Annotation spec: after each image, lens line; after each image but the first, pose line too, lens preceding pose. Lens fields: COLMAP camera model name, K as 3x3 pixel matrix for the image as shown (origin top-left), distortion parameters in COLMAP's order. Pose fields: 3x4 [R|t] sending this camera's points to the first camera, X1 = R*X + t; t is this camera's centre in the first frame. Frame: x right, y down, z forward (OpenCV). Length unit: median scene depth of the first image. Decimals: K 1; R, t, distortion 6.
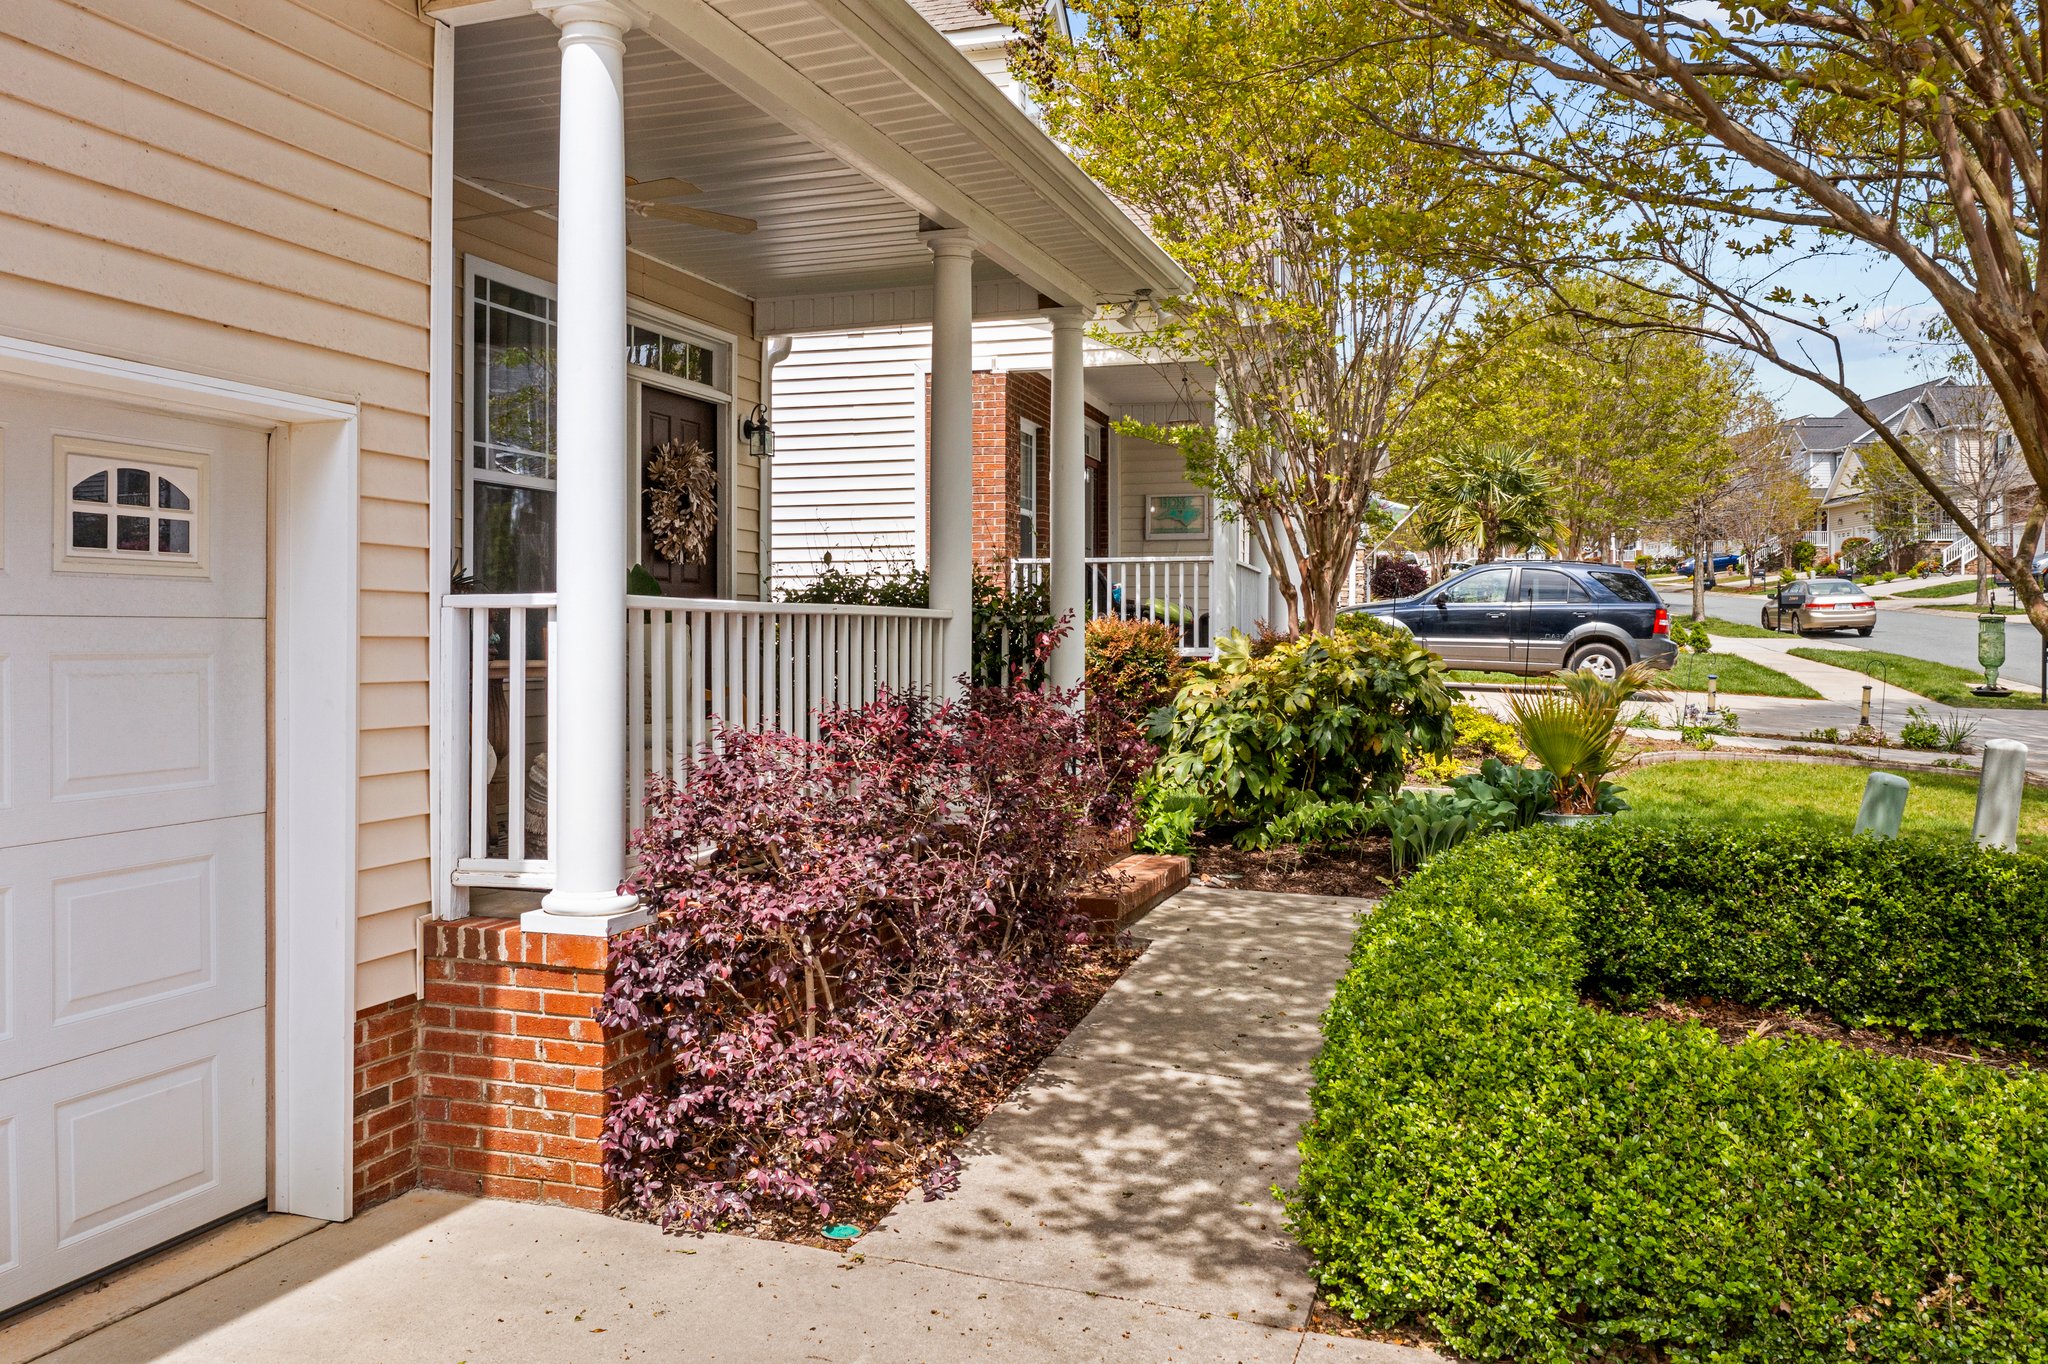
lens RADIAL K [[1684.6, 0, 1022.1], [0, 1684.6, 655.4], [0, 0, 1]] dist [-0.027542, 0.004613]
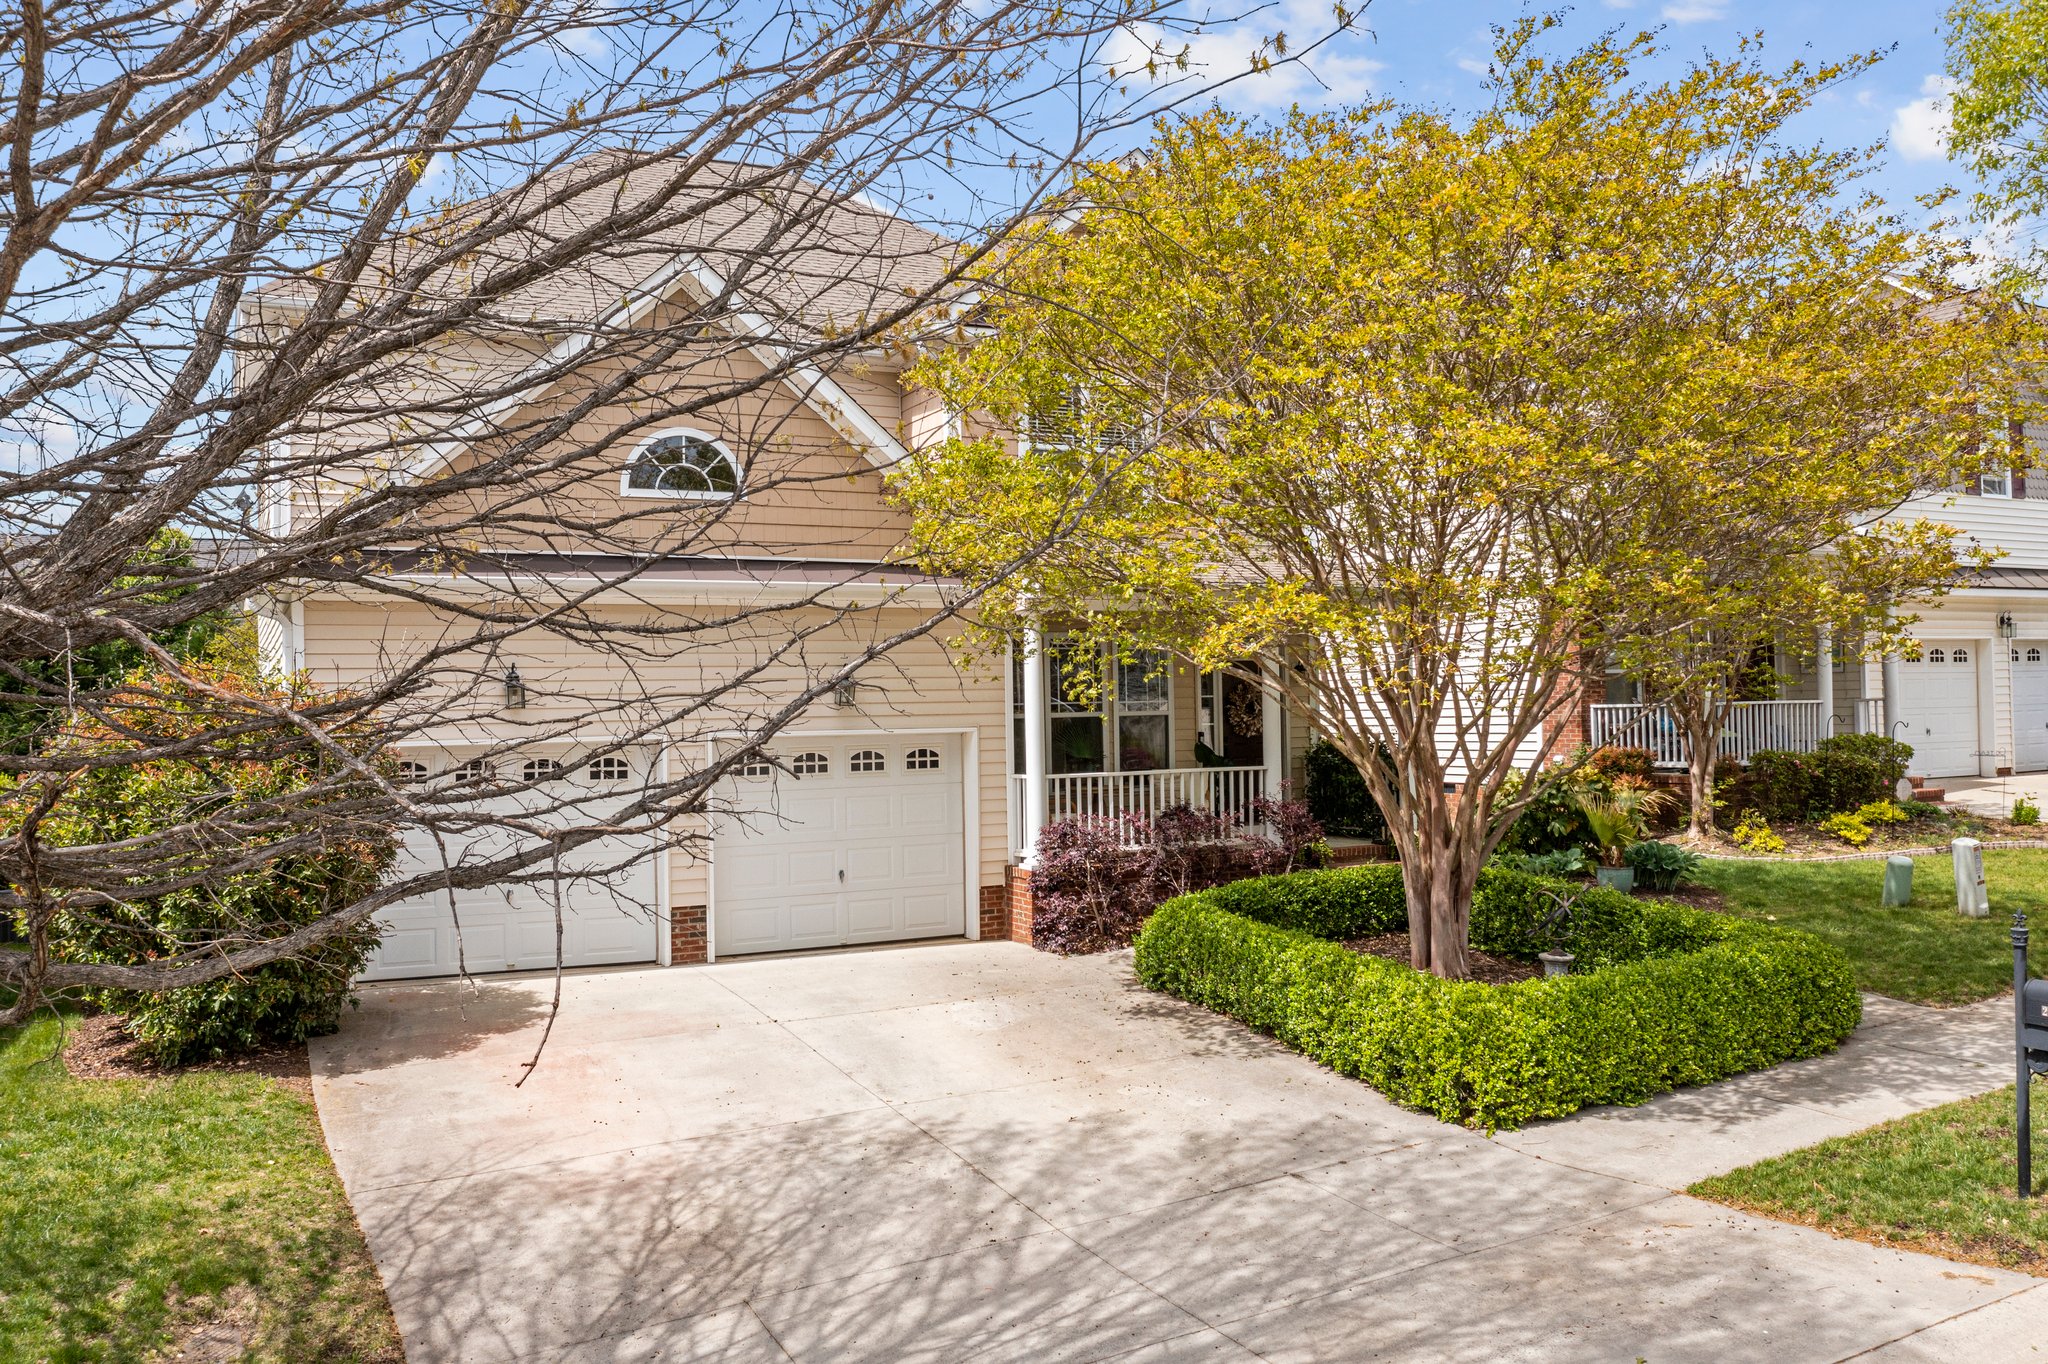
lens RADIAL K [[1684.6, 0, 1022.1], [0, 1684.6, 655.4], [0, 0, 1]] dist [-0.027542, 0.004613]
pose [[0.704224, -0.030009, -0.709344, 2.219761], [0.011134, 0.999450, -0.031229, -0.176935], [0.709891, 0.014094, 0.704171, -1.509662]]
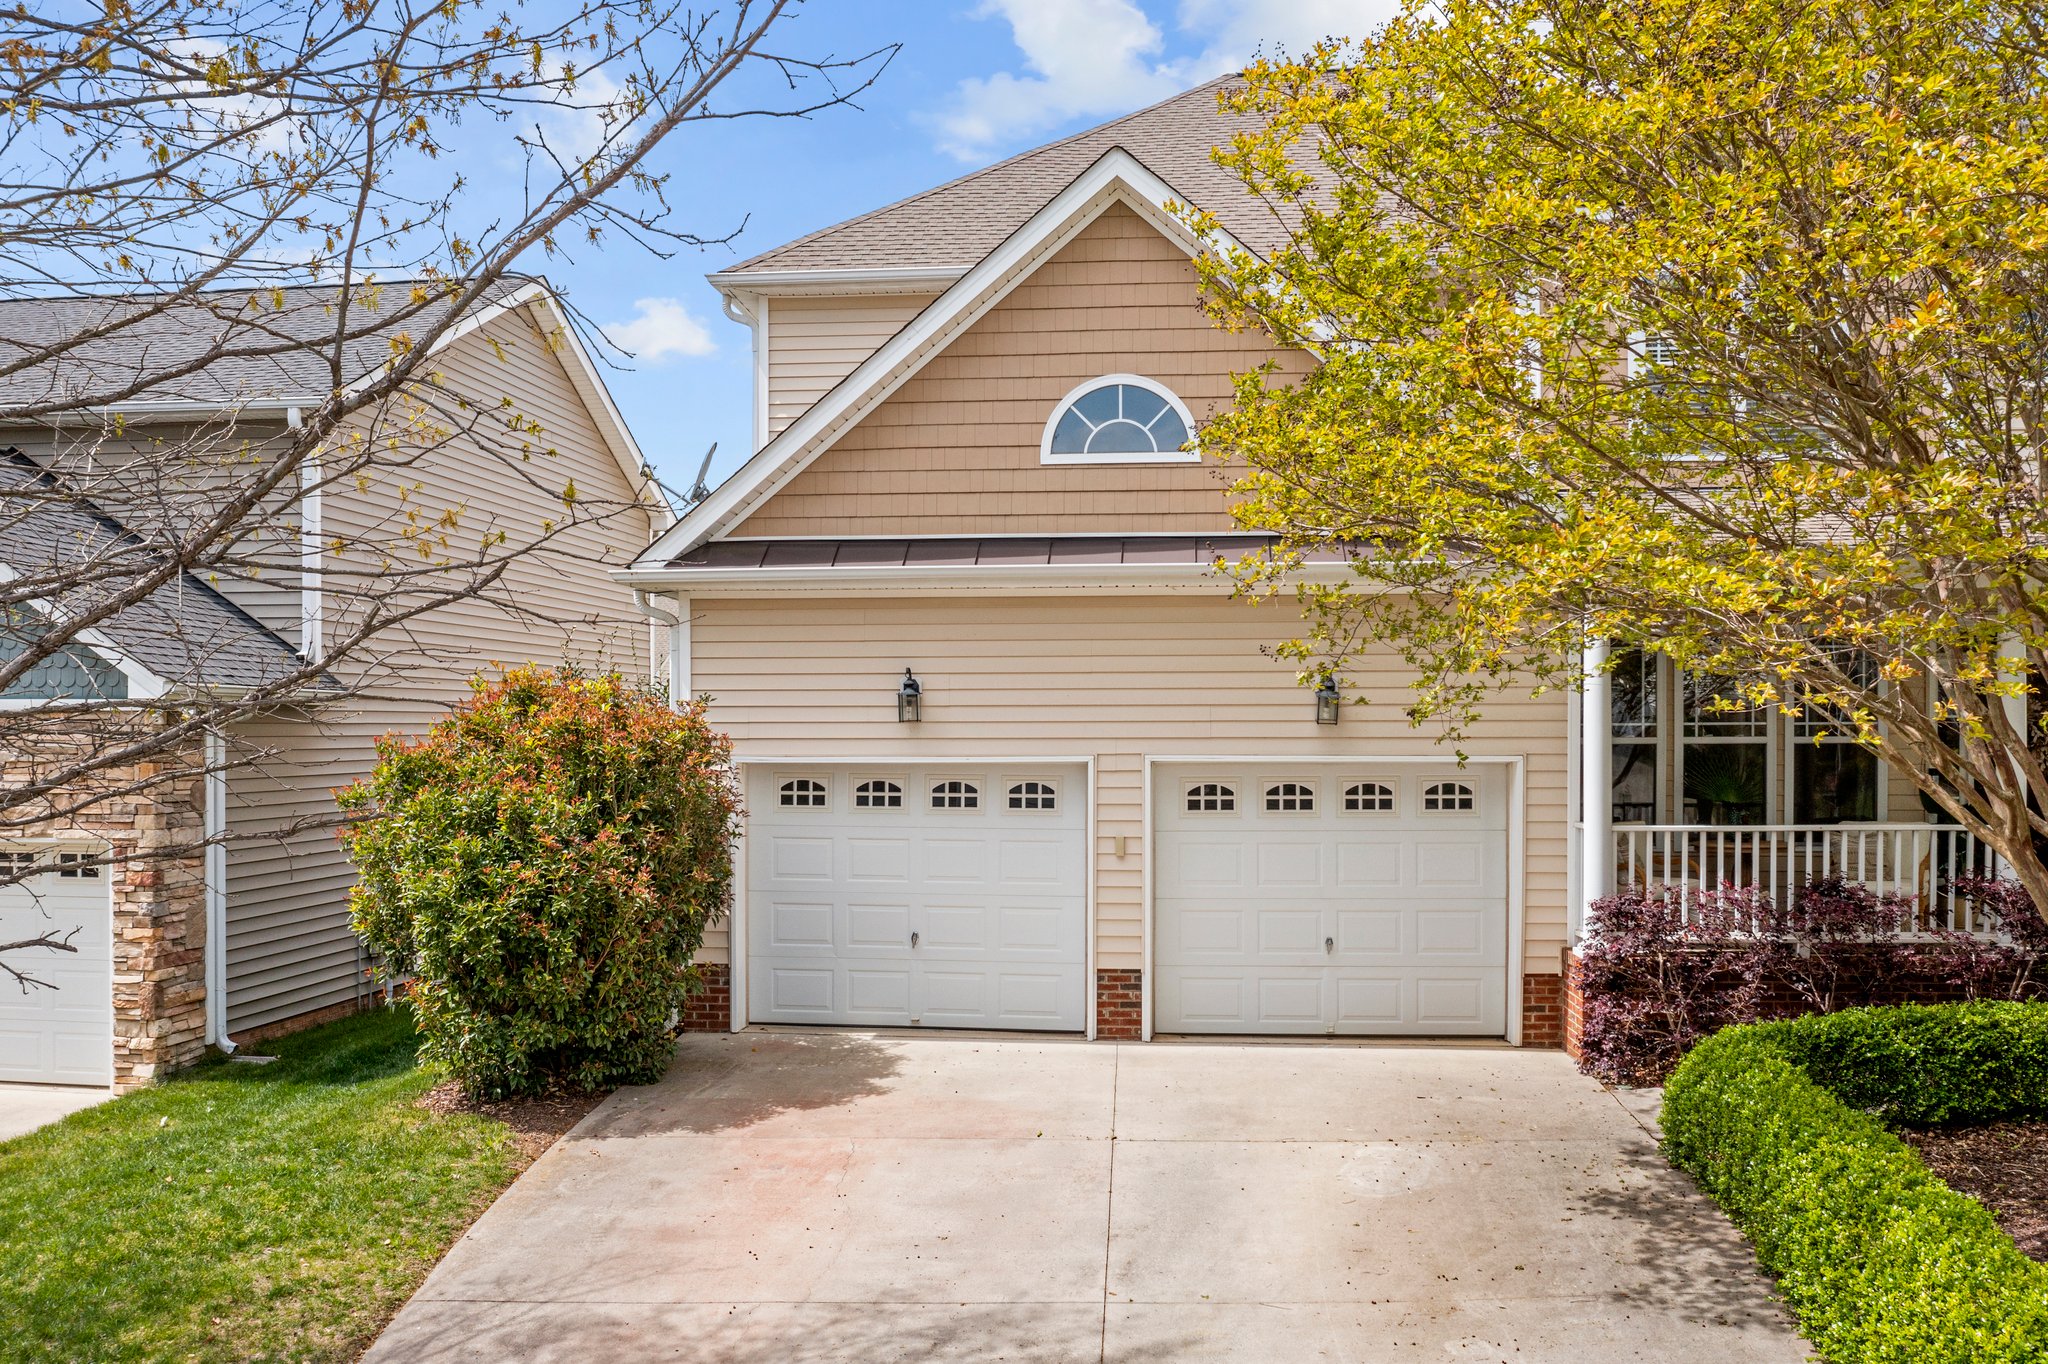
lens RADIAL K [[1637.0, 0, 1024.6], [0, 1637.0, 733.3], [0, 0, 1]] dist [-0.028580, -0.000526]
pose [[0.231824, -0.000894, -0.972757, 1.892257], [-0.006144, 0.999978, -0.002383, -0.161527], [0.972738, 0.006529, 0.231813, -0.401898]]
